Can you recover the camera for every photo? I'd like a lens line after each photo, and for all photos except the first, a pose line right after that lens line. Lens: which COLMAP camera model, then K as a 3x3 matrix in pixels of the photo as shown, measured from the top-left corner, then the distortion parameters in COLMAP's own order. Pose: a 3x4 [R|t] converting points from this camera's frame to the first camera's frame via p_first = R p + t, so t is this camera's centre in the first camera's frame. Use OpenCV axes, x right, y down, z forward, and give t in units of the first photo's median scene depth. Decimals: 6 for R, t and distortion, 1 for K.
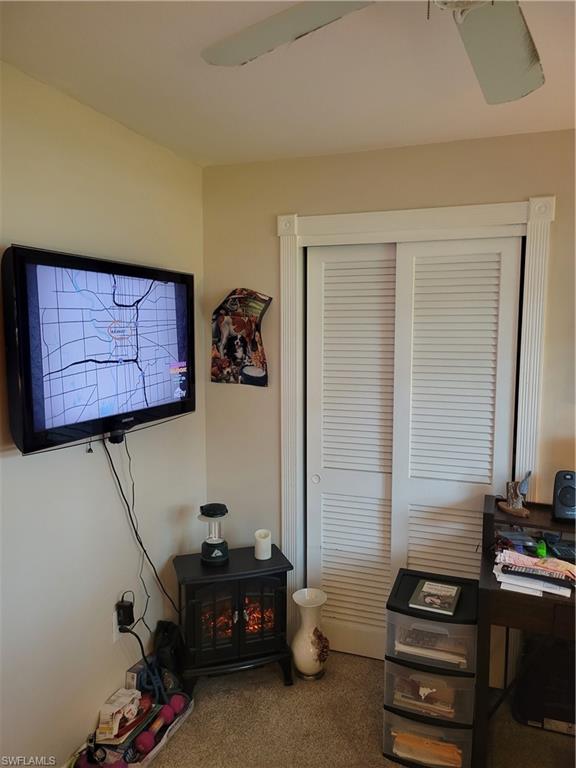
lens RADIAL K [[582.8, 0, 288.0], [0, 582.8, 393.3], [0, 0, 1]] dist [0.030848, -0.013157]
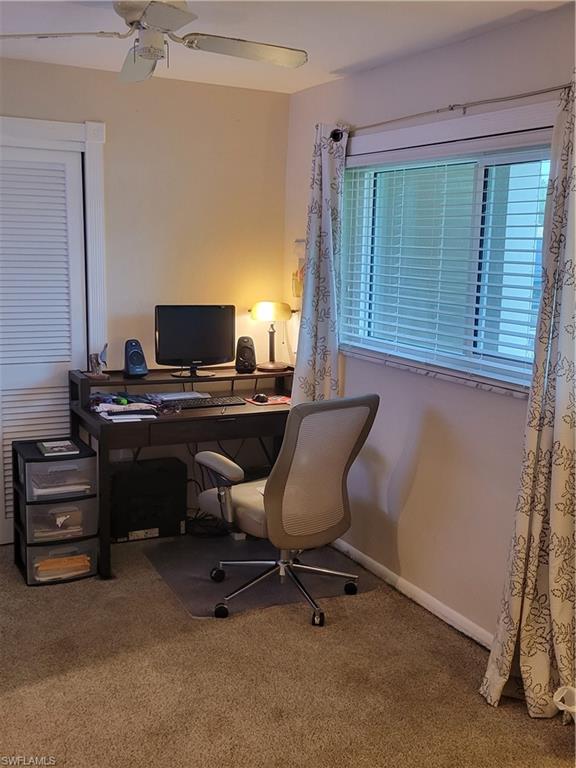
lens RADIAL K [[811.0, 0, 288.0], [0, 811.0, 384.0], [0, 0, 1]] dist [0.004075, -0.011328]
pose [[0.674064, -0.112462, 0.730062, -0.631029], [0.059890, 0.993409, 0.097733, 0.074531], [-0.736241, -0.022155, 0.676356, -0.488235]]
